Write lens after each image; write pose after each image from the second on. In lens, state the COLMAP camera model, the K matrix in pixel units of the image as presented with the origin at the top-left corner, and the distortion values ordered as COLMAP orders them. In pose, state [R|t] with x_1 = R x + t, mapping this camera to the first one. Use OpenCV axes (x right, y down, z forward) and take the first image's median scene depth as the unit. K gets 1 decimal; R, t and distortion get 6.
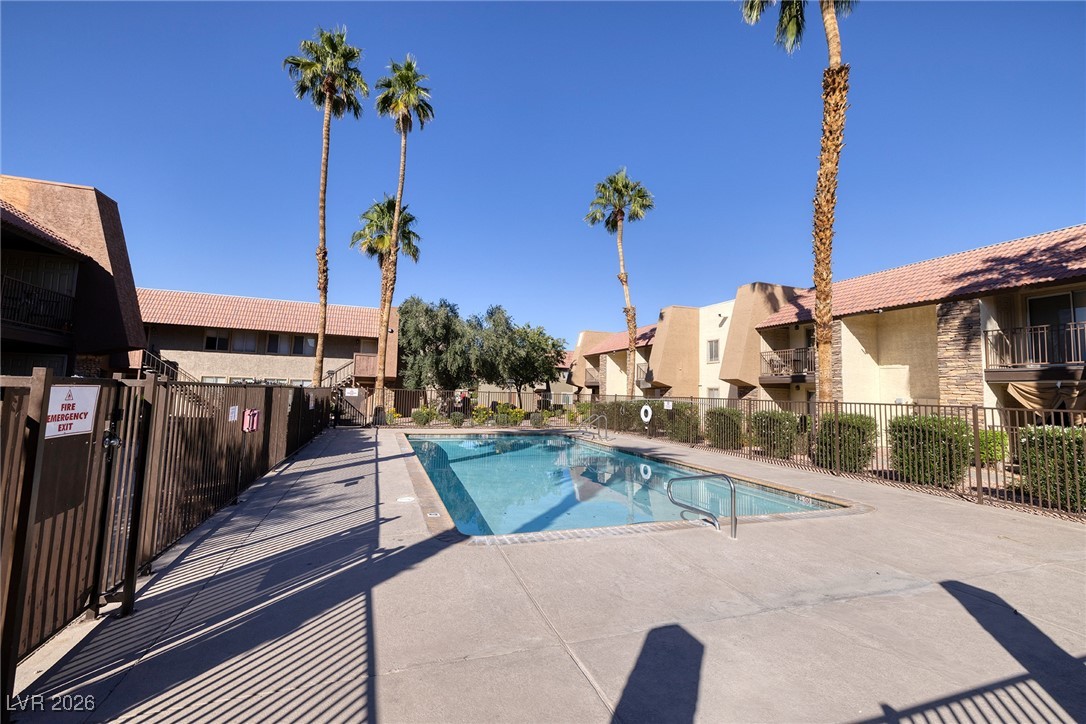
lens RADIAL K [[450.0, 0, 543.0], [0, 450.0, 362.0], [0, 0, 1]] dist [0.001475, 0.000224]
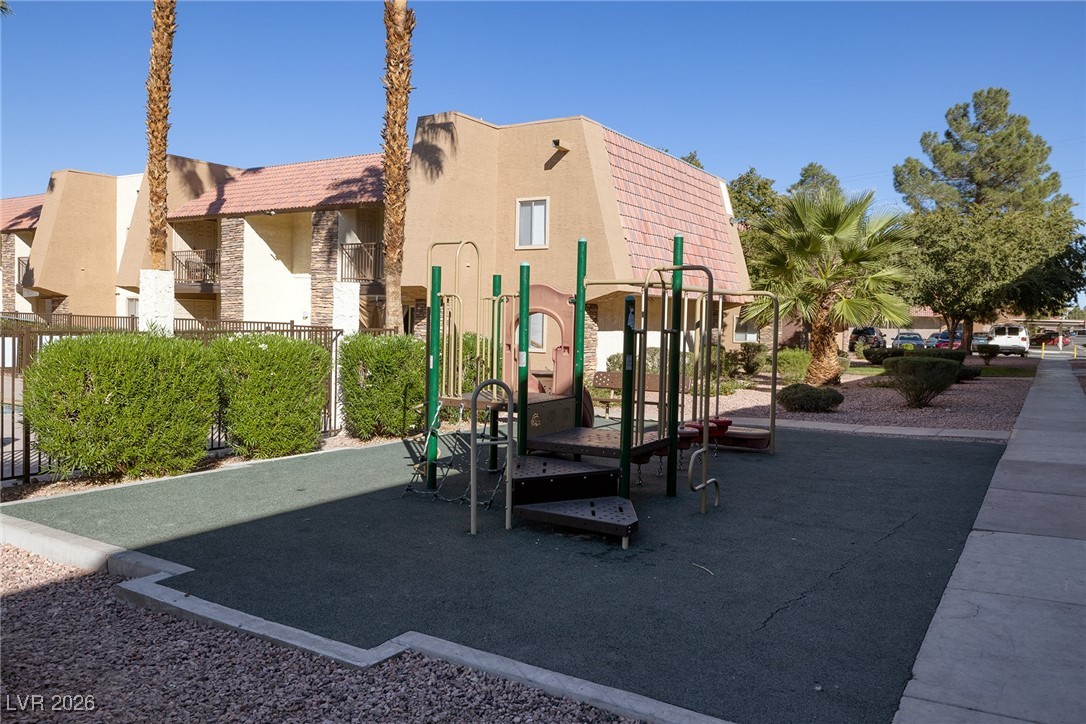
lens RADIAL K [[807.0, 0, 543.0], [0, 807.0, 362.0], [0, 0, 1]] dist [-0.003091, 0.001151]
pose [[0.795123, -0.043928, 0.604855, 0.183952], [-0.042355, 0.990915, 0.127644, -0.043851], [-0.604967, -0.127111, 0.786039, -0.552157]]
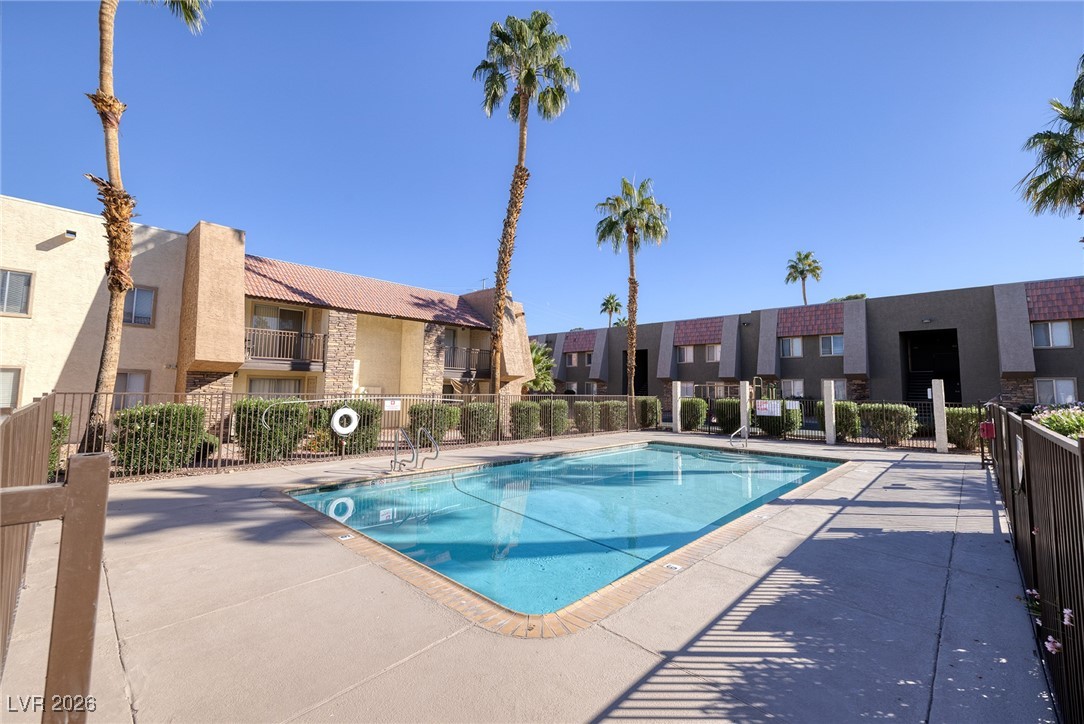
lens RADIAL K [[449.1, 0, 542.0], [0, 449.1, 362.0], [0, 0, 1]] dist [0.001475, 0.000224]
pose [[-0.439998, 0.019762, 0.897781, -0.483917], [-0.091241, 0.993600, -0.066588, 0.048829], [-0.893352, -0.111213, -0.435379, 1.062783]]
